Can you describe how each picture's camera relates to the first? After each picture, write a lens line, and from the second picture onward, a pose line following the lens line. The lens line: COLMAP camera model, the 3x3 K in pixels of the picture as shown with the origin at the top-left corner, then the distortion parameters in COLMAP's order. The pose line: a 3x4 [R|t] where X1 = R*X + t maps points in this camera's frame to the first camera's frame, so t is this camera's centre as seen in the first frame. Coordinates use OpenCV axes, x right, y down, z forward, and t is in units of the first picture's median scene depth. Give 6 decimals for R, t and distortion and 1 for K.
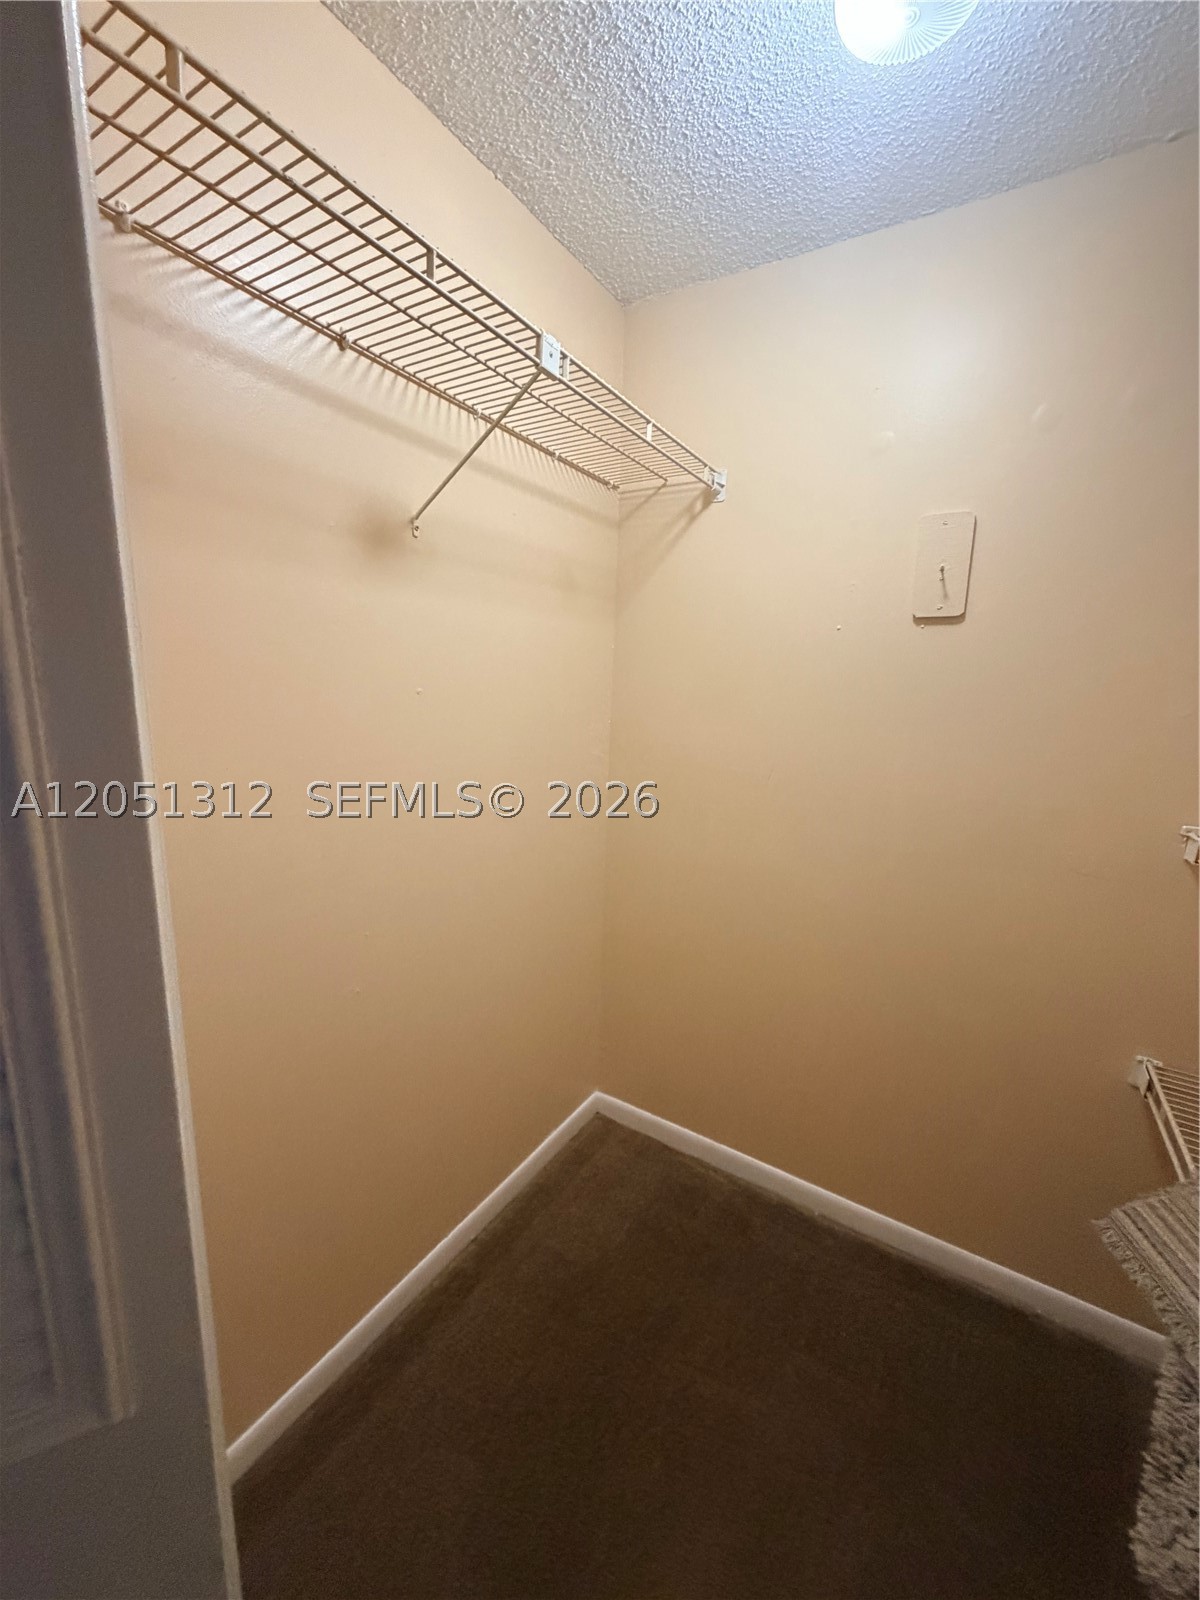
lens RADIAL K [[639.4, 0, 594.0], [0, 639.4, 797.7], [0, 0, 1]] dist [0.001446, -0.000420]
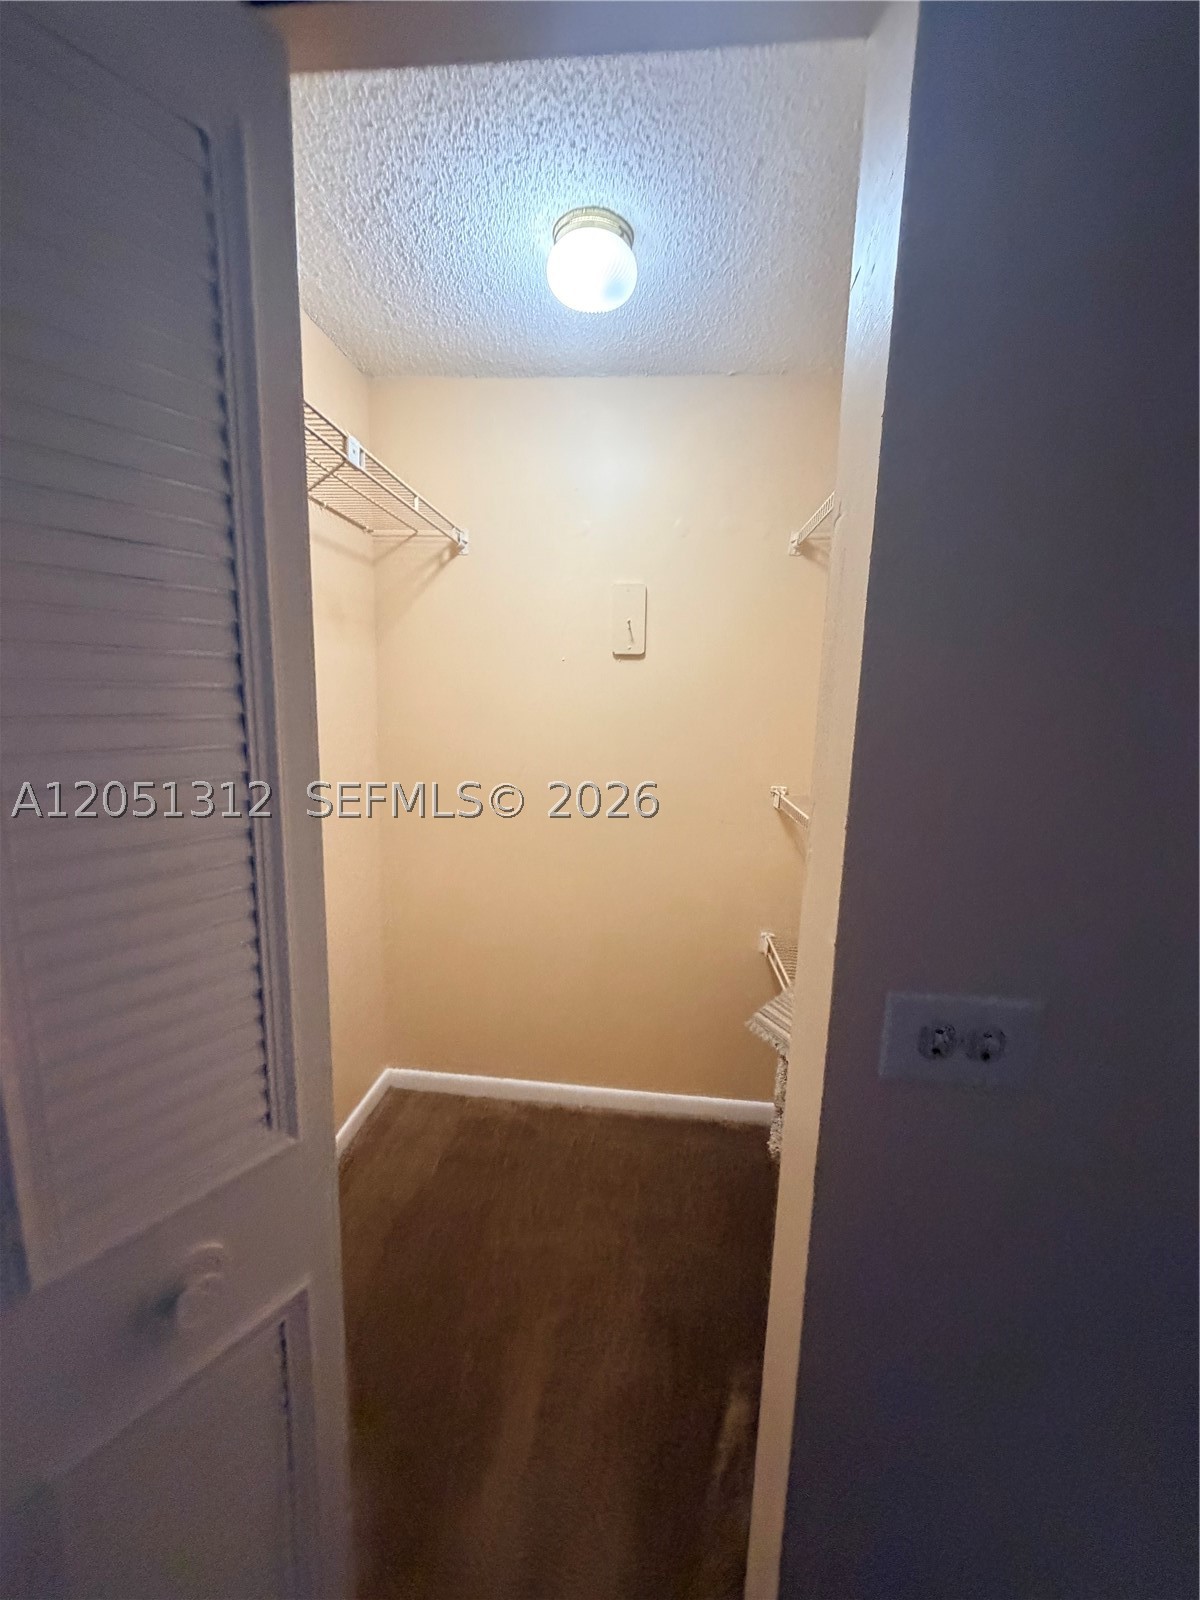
lens RADIAL K [[639.4, 0, 592.5], [0, 639.4, 799.5], [0, 0, 1]] dist [0.001446, -0.000420]
pose [[0.898156, -0.079995, 0.432339, -0.183075], [0.083296, 0.996460, 0.011333, 0.018675], [-0.431715, 0.025833, 0.901640, -0.251063]]
